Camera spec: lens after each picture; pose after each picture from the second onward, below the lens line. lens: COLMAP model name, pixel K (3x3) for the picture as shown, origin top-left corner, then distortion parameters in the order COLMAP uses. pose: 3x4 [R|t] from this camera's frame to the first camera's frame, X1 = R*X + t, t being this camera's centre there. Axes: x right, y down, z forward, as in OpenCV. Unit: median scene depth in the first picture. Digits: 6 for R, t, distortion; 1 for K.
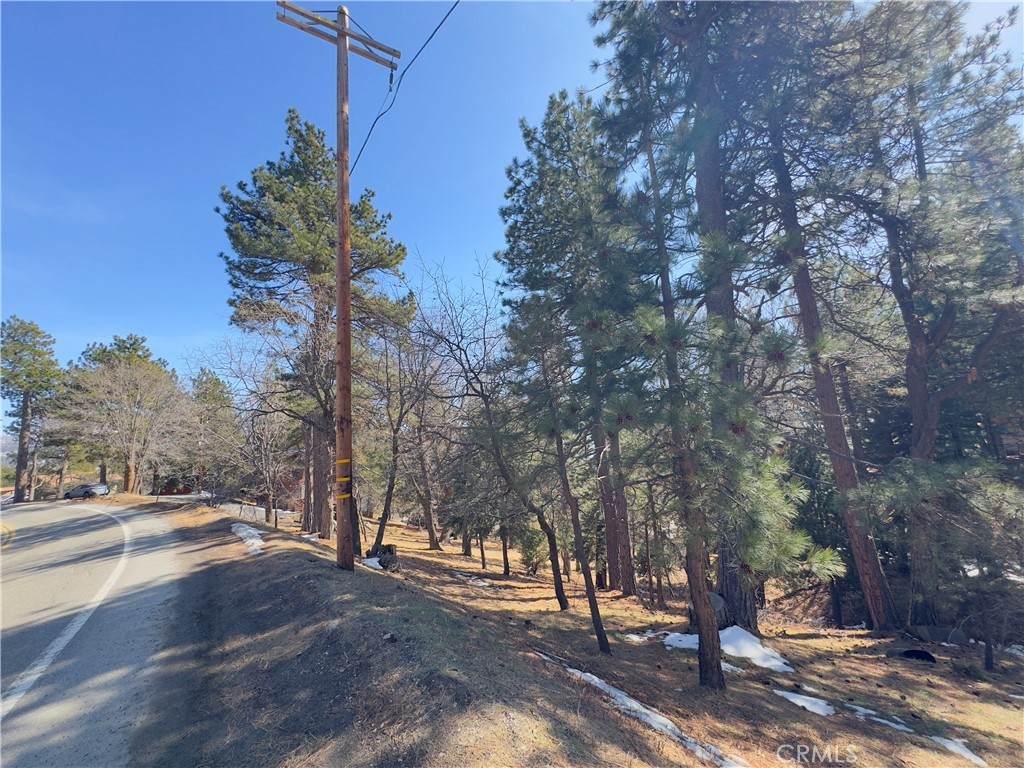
lens RADIAL K [[408.5, 0, 512.6], [0, 408.5, 381.1], [0, 0, 1]] dist [-0.002202, 0.000359]
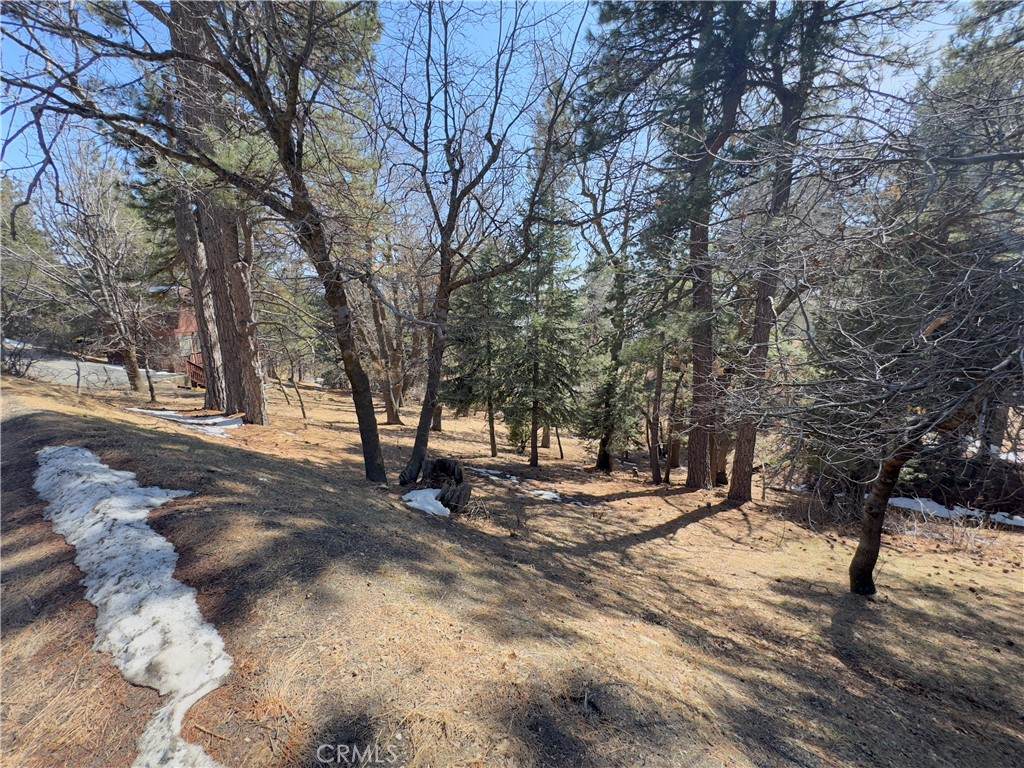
lens RADIAL K [[408.5, 0, 512.6], [0, 408.5, 381.1], [0, 0, 1]] dist [-0.002202, 0.000359]
pose [[0.969976, 0.016942, 0.242609, -0.302605], [-0.095509, 0.943961, 0.315937, 0.117947], [-0.223661, -0.329623, 0.917237, 0.474345]]
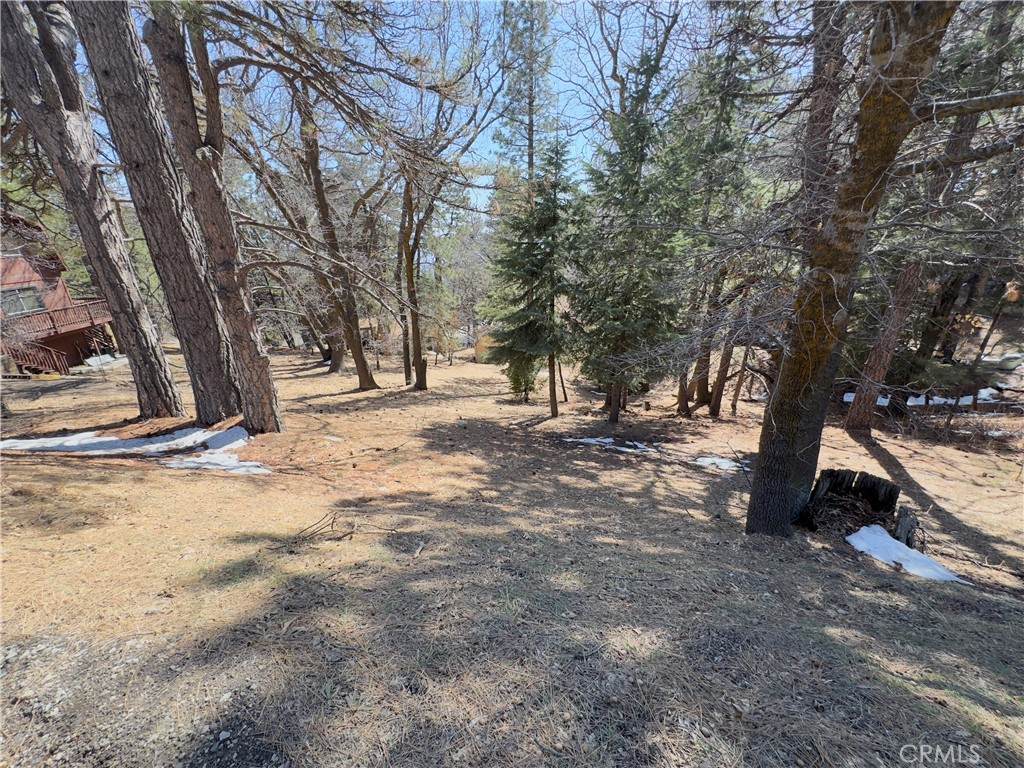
lens RADIAL K [[408.5, 0, 512.6], [0, 408.5, 381.1], [0, 0, 1]] dist [-0.002202, 0.000359]
pose [[0.857114, -0.142185, 0.495116, -0.582366], [-0.106695, 0.891308, 0.440666, 0.192369], [-0.503957, -0.430528, 0.748781, 0.801508]]
